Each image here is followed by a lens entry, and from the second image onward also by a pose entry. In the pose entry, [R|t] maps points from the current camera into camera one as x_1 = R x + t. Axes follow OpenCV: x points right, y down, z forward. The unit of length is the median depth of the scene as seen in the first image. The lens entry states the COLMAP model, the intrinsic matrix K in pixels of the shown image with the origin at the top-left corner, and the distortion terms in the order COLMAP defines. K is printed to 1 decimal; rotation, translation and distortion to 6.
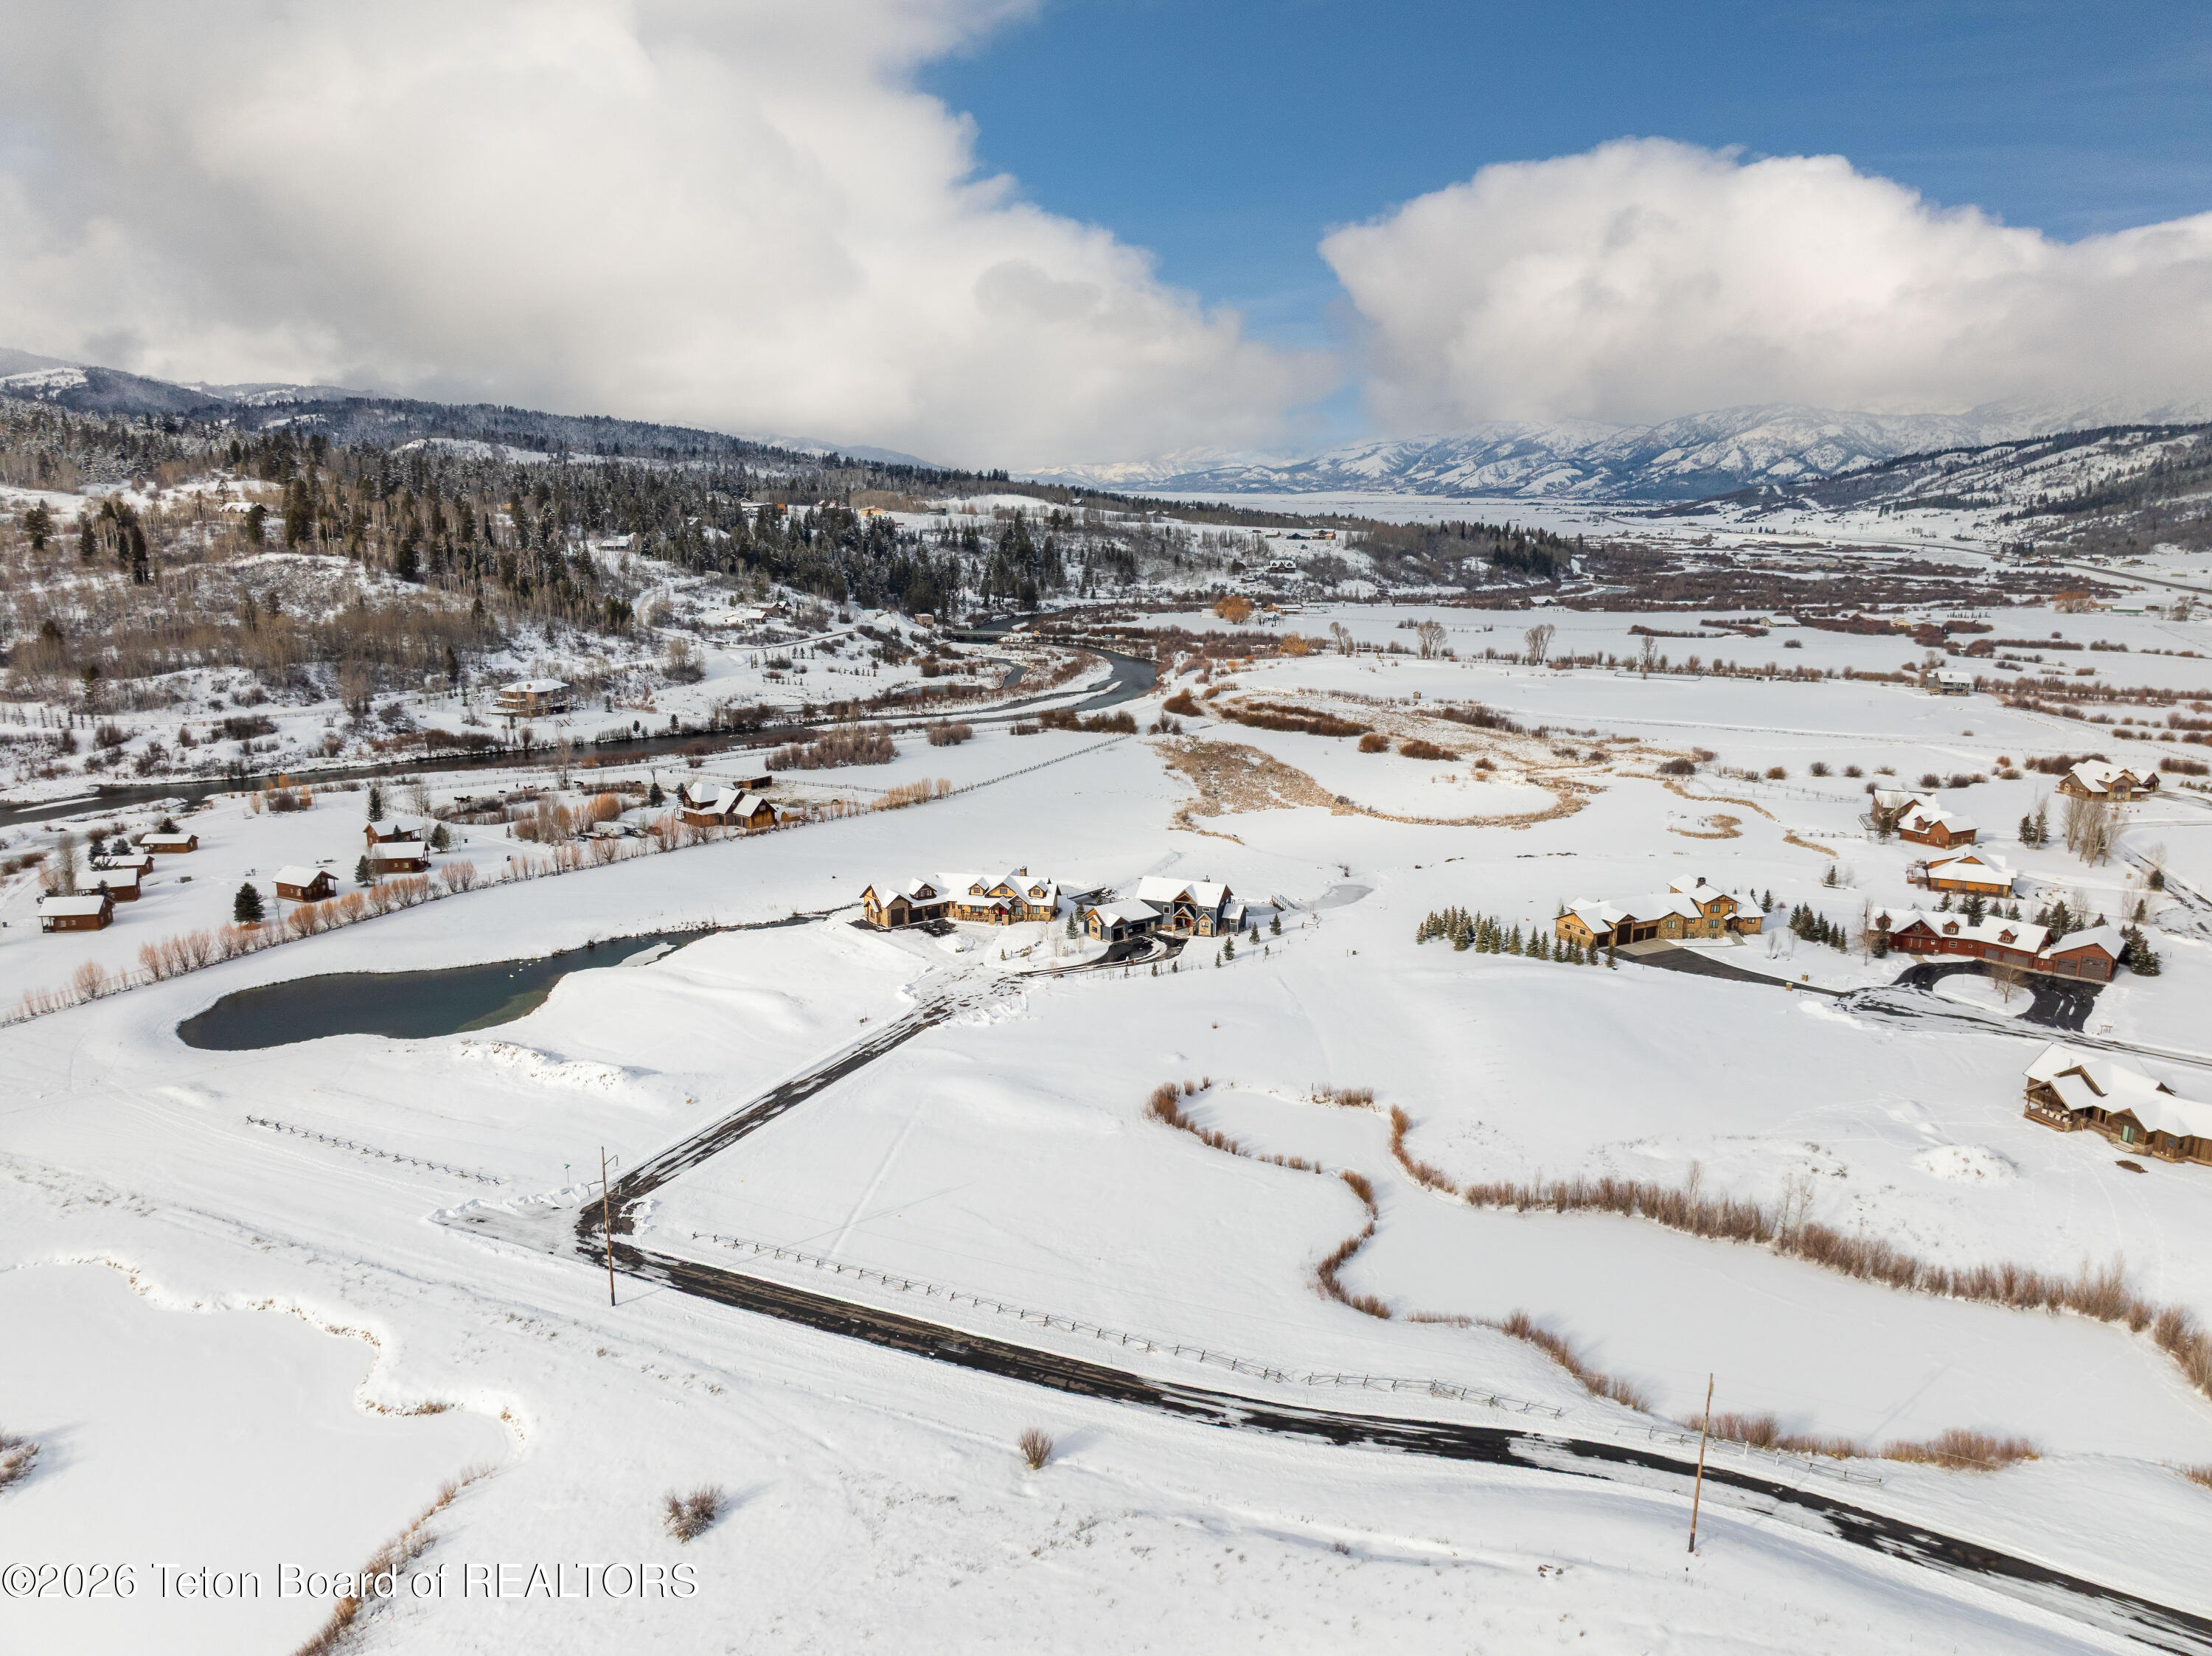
lens RADIAL K [[1559.3, 0, 1113.1], [0, 1559.3, 851.0], [0, 0, 1]] dist [-0.043124, 0.008232]
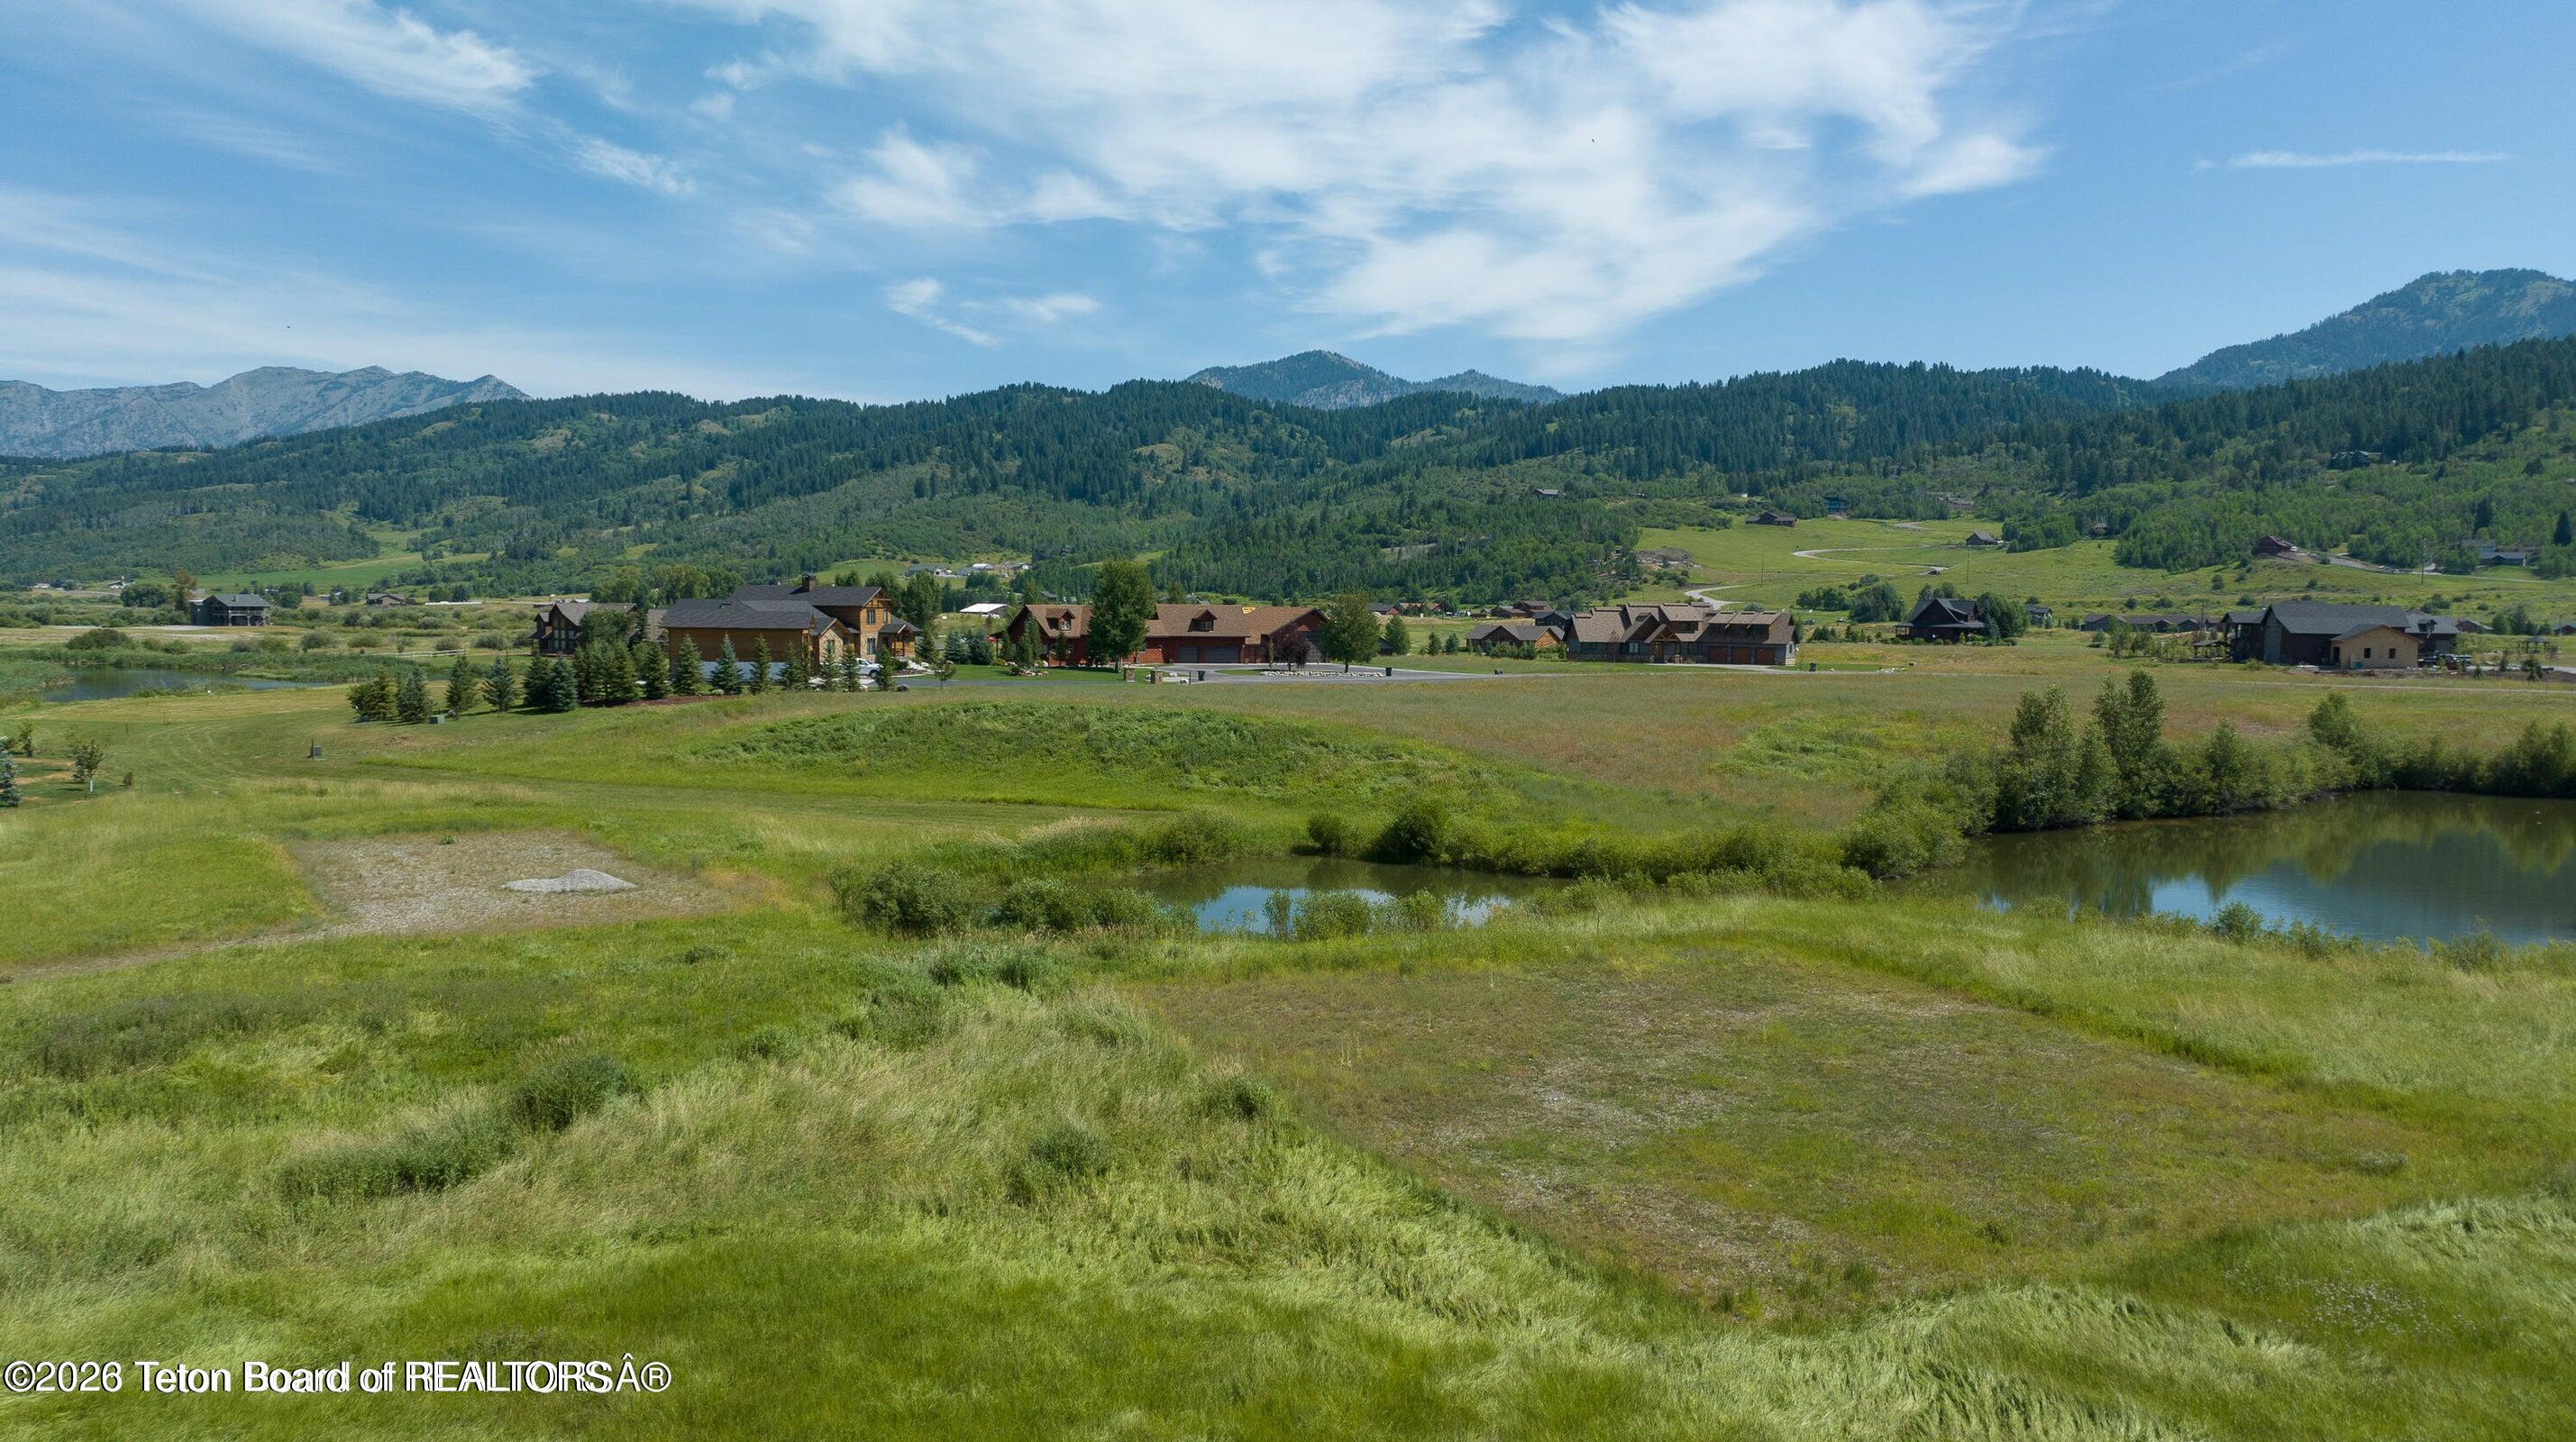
lens RADIAL K [[1906.8, 0, 1287.5], [0, 1906.8, 765.4], [0, 0, 1]] dist [-0.021433, 0.004103]
pose [[0.358778, -0.080208, 0.929970, -0.111390], [0.203023, 0.979155, 0.006125, 0.072046], [-0.911076, 0.186608, 0.367583, 0.406637]]
